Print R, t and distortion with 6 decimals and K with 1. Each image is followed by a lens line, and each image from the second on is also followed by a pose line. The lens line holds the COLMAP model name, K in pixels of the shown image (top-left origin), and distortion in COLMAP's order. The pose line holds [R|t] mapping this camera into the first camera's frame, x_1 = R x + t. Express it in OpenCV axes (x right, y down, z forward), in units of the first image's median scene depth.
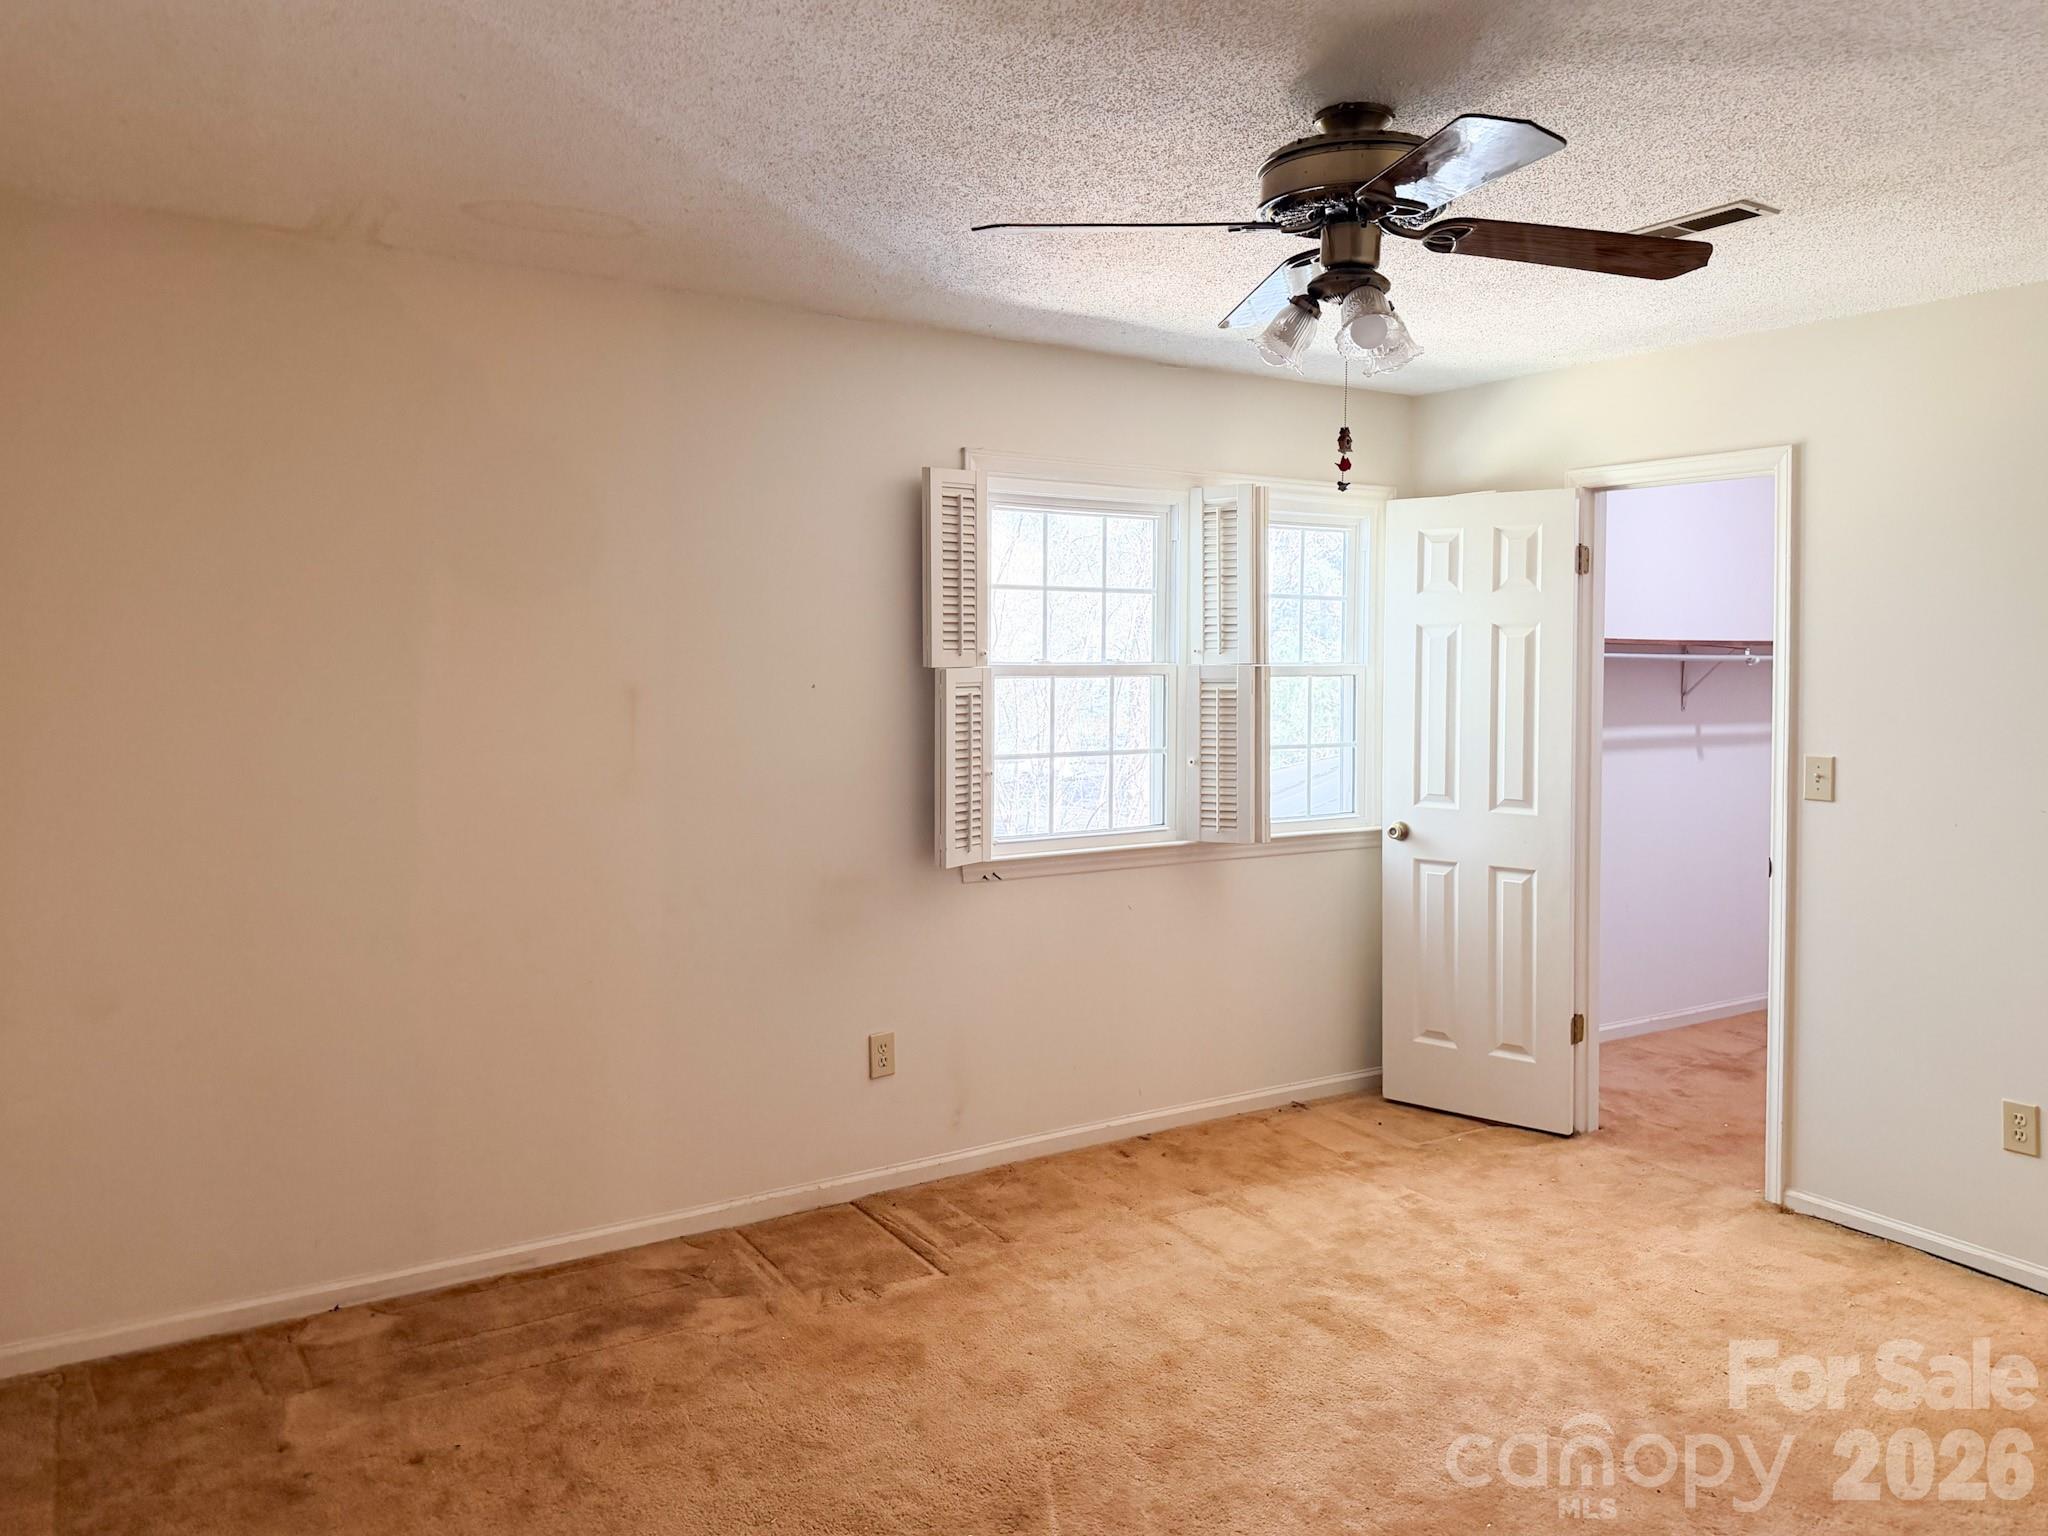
lens RADIAL K [[1480.8, 0, 1024.0], [0, 1480.8, 672.1], [0, 0, 1]] dist [0.118456, -0.101614]
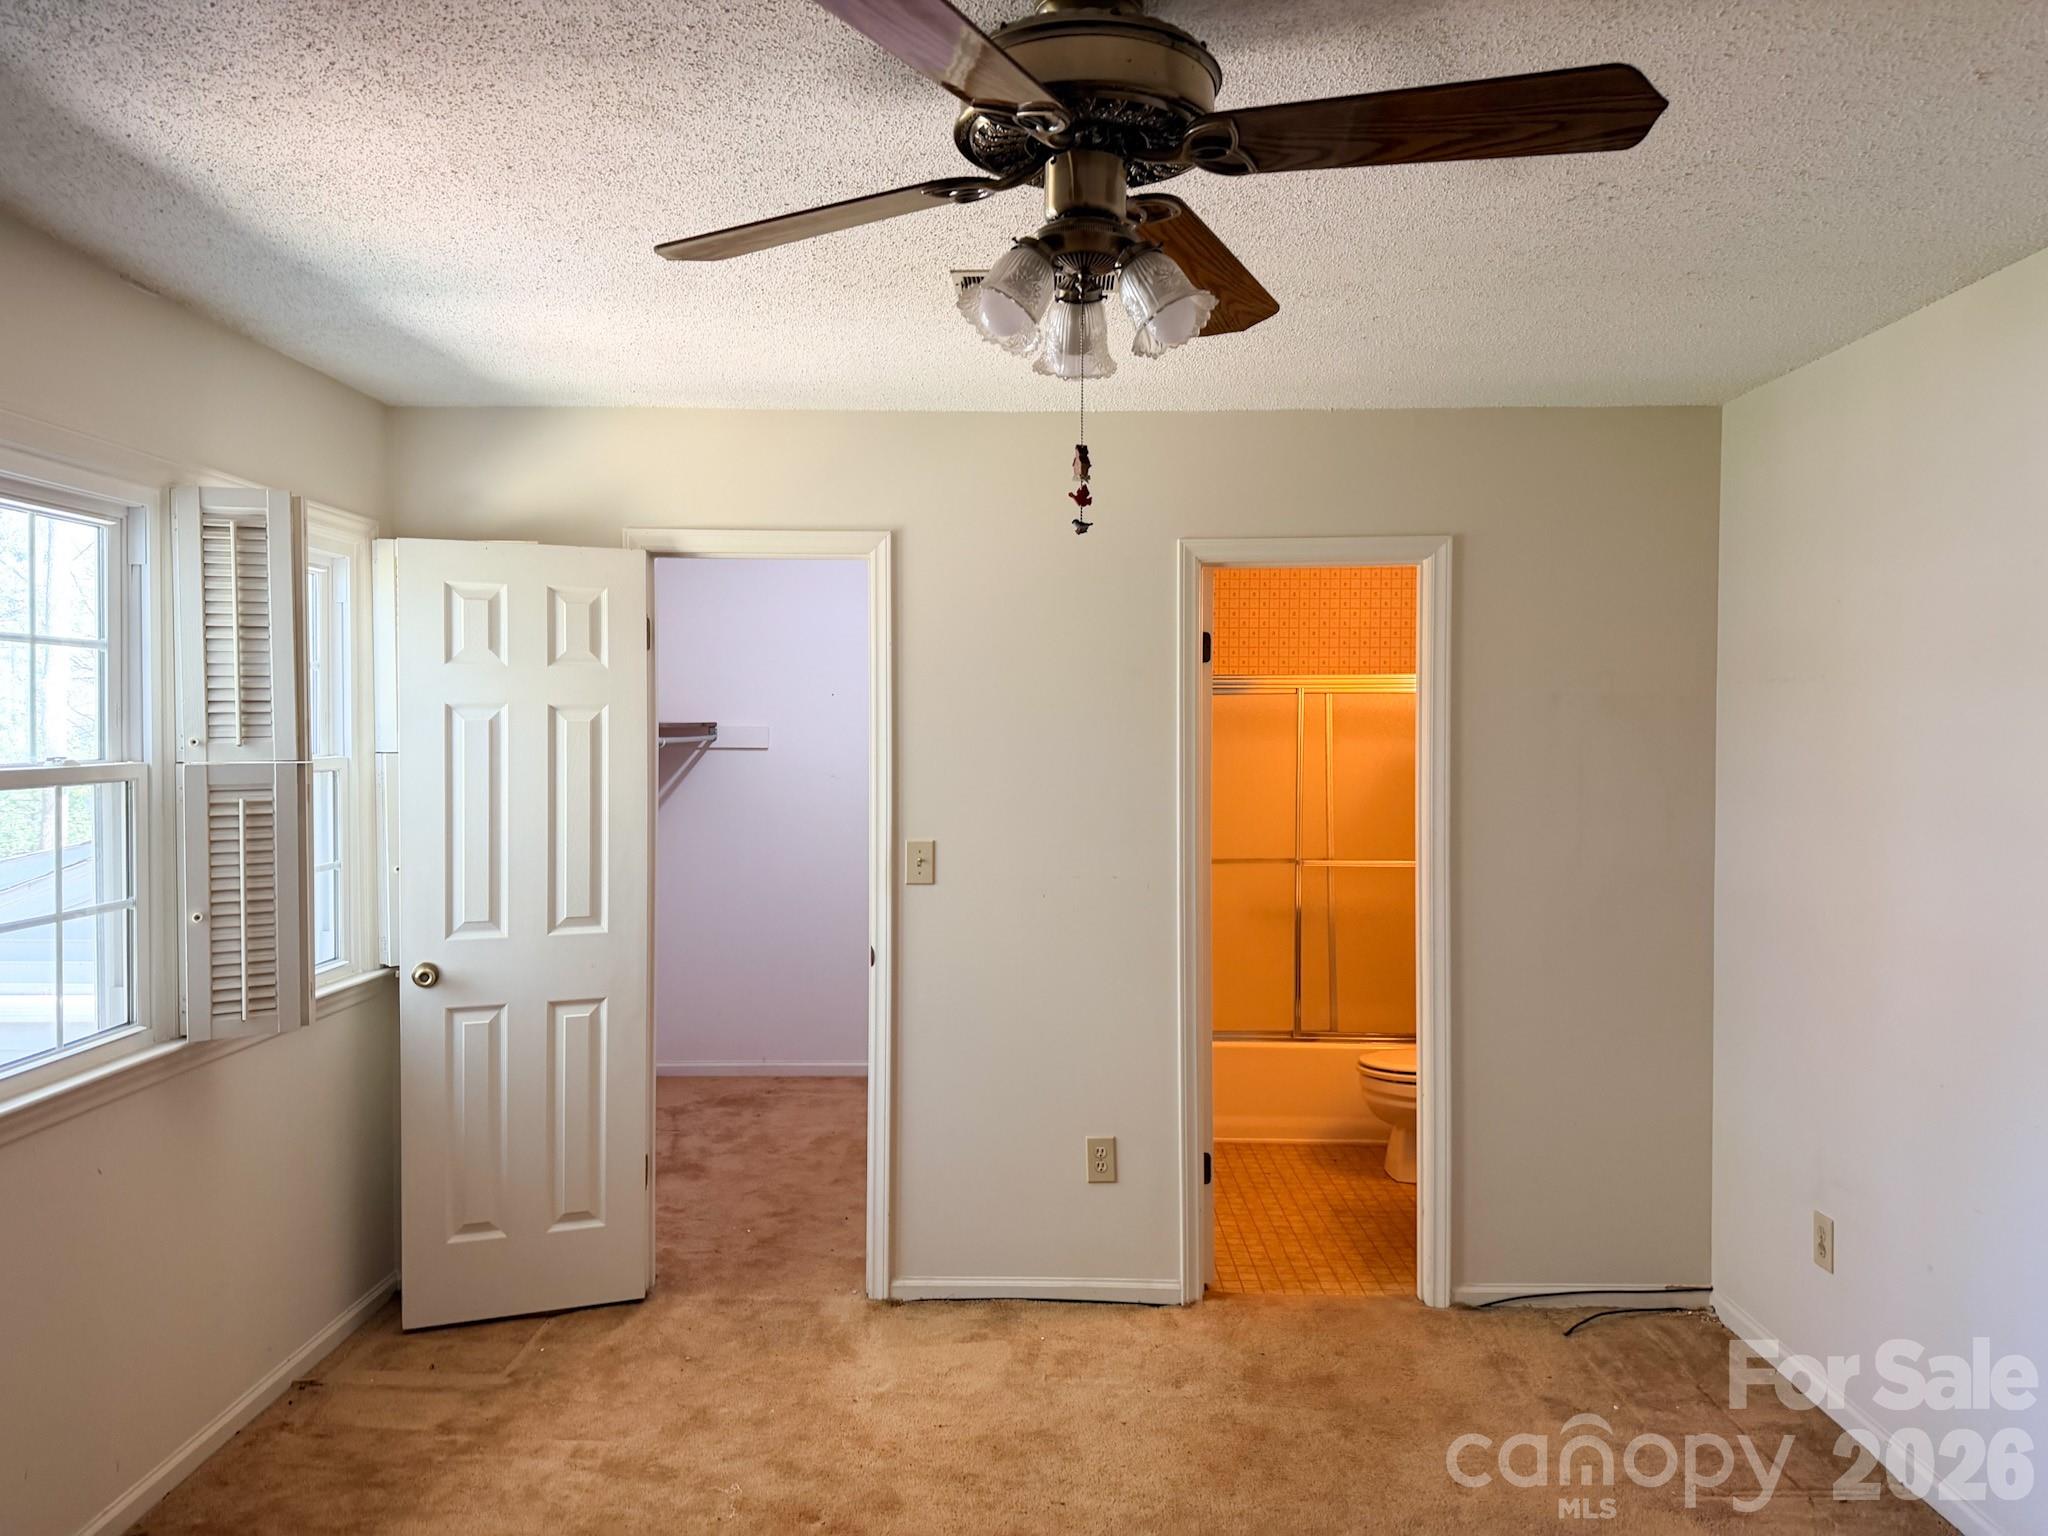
lens RADIAL K [[1450.5, 0, 1022.0], [0, 1450.5, 756.0], [0, 0, 1]] dist [0.046466, -0.052113]
pose [[0.552553, -0.017326, 0.833298, -0.213797], [0.008448, 0.999849, 0.015187, -0.014930], [-0.833435, -0.001352, 0.552616, 0.361388]]
